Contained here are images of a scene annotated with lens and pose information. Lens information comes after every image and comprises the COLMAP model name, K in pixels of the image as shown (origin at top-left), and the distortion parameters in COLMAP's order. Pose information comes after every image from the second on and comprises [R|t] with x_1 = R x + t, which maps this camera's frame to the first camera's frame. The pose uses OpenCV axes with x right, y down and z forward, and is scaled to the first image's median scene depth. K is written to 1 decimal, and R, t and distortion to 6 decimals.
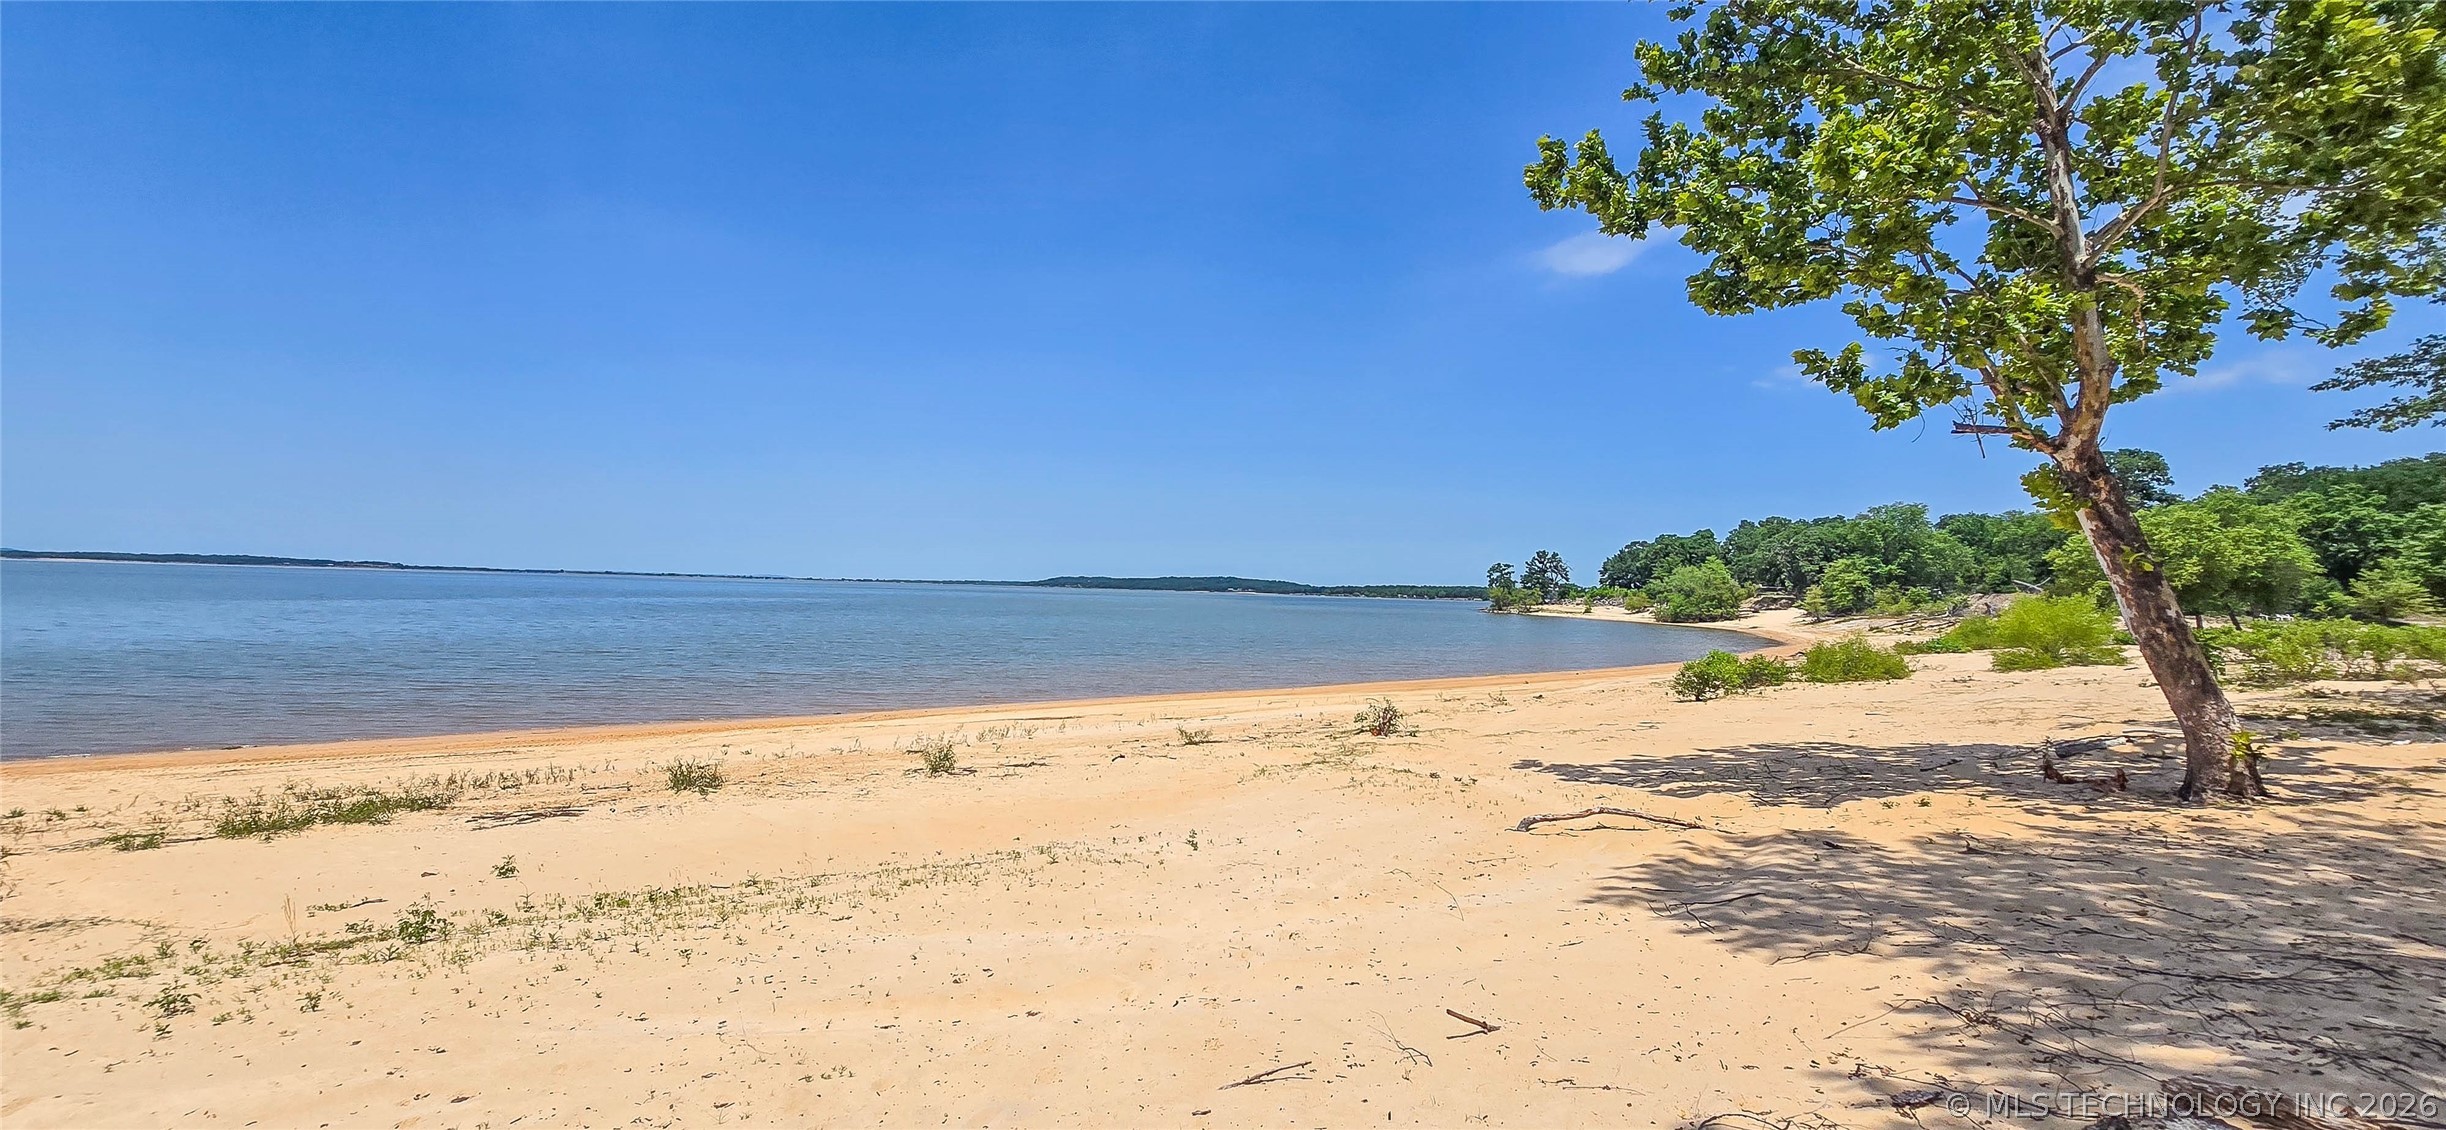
lens RADIAL K [[1127.4, 0, 1259.6], [0, 1127.4, 560.8], [0, 0, 1]] dist [0.001206, 0.000008]
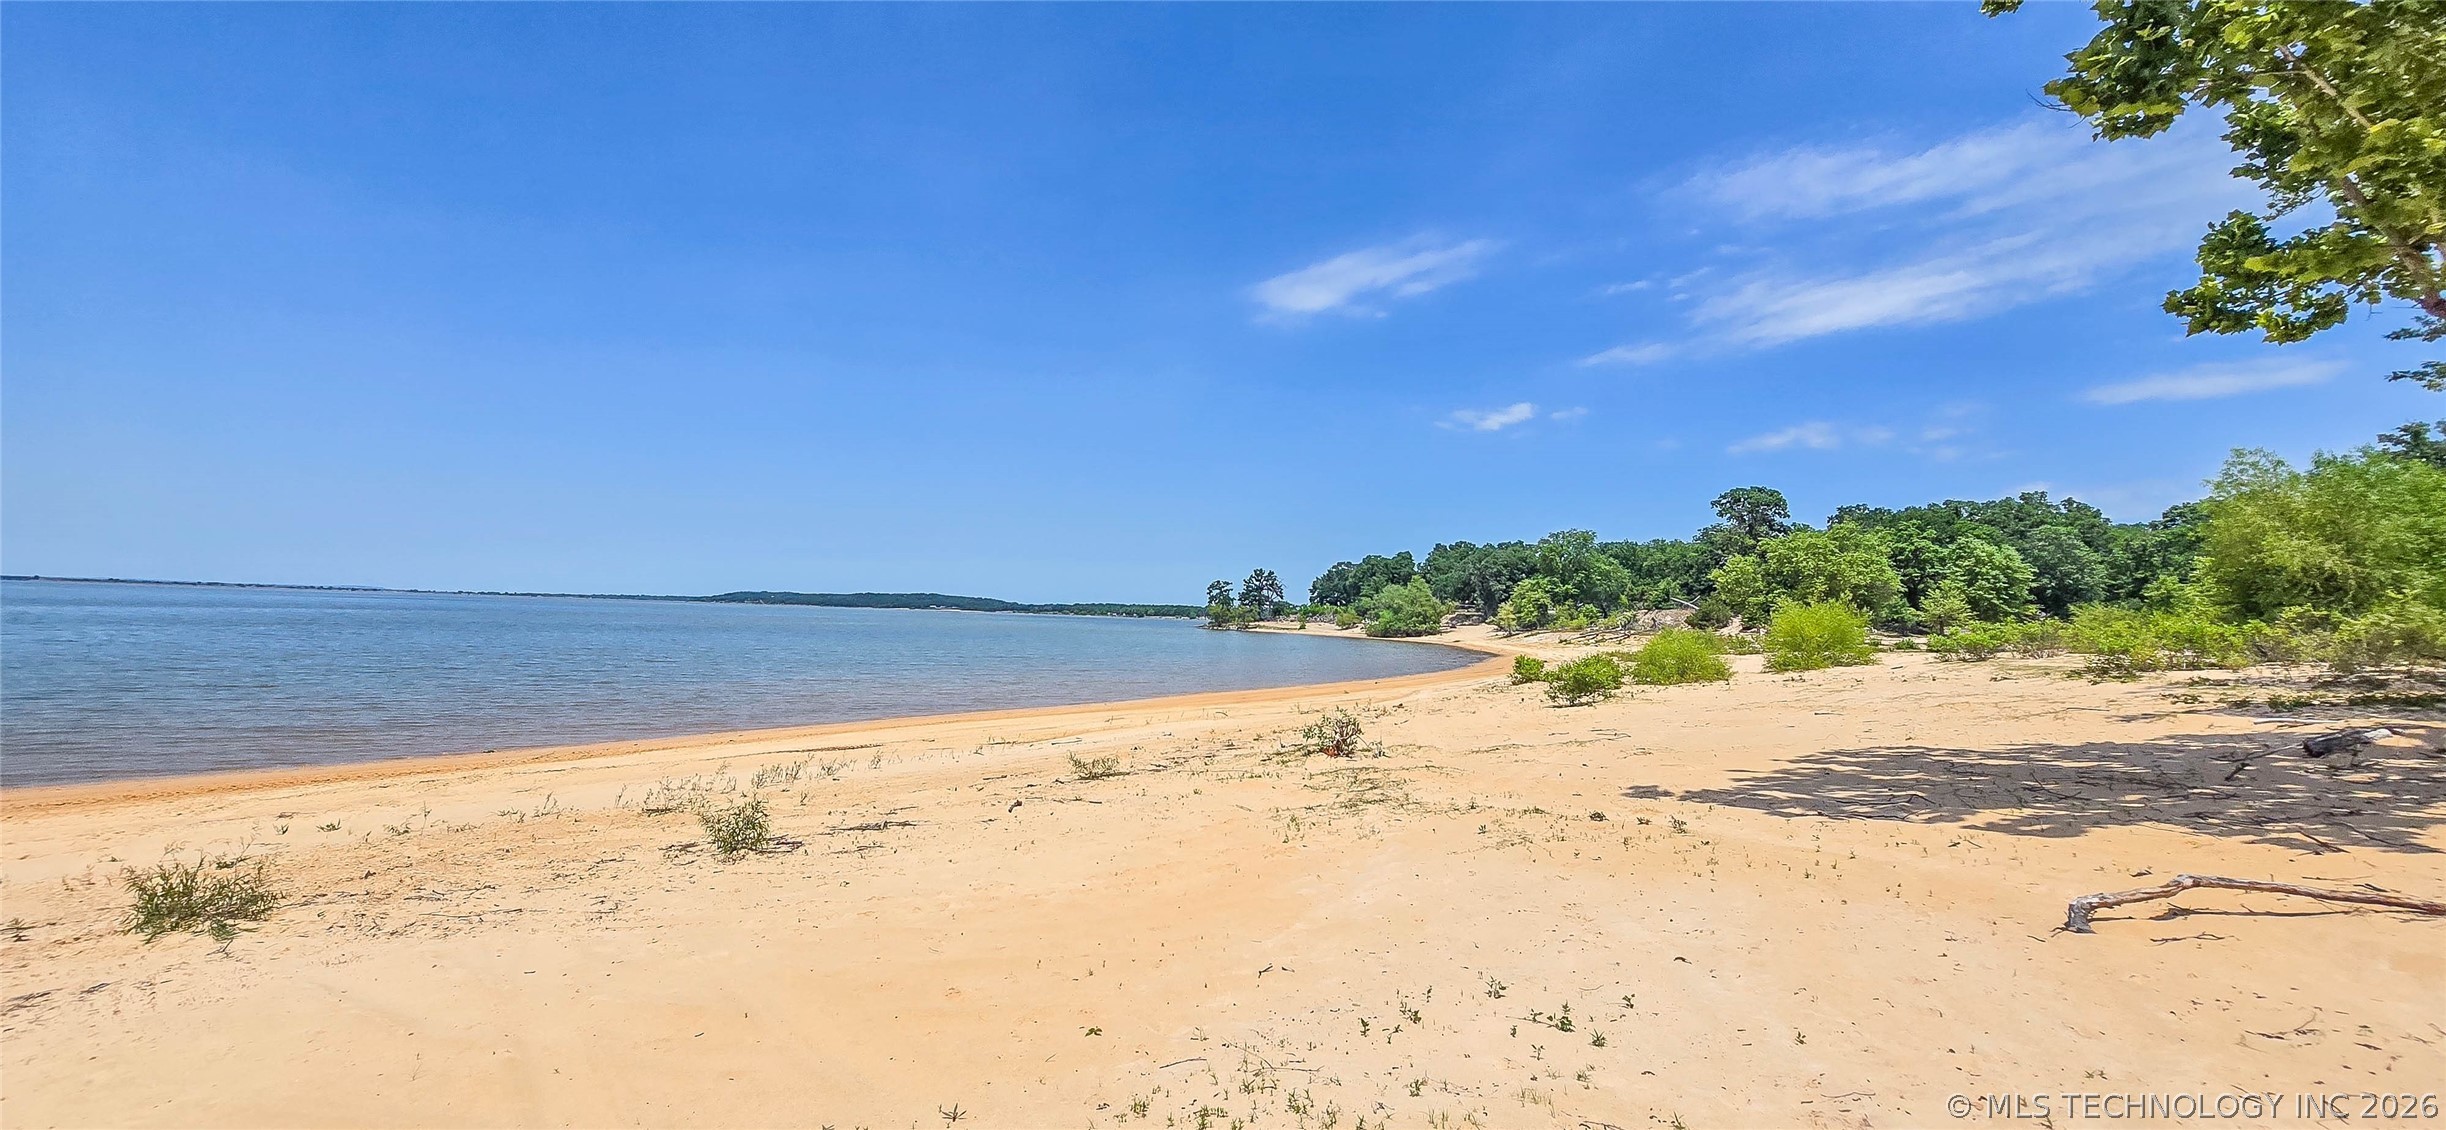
lens RADIAL K [[1016.5, 0, 1227.7], [0, 1016.5, 550.4], [0, 0, 1]] dist [-0.003784, 0.000097]
pose [[0.953704, 0.024026, 0.299785, -0.064703], [-0.011354, 0.998970, -0.043941, 0.017317], [-0.300531, 0.038503, 0.952994, 0.134440]]
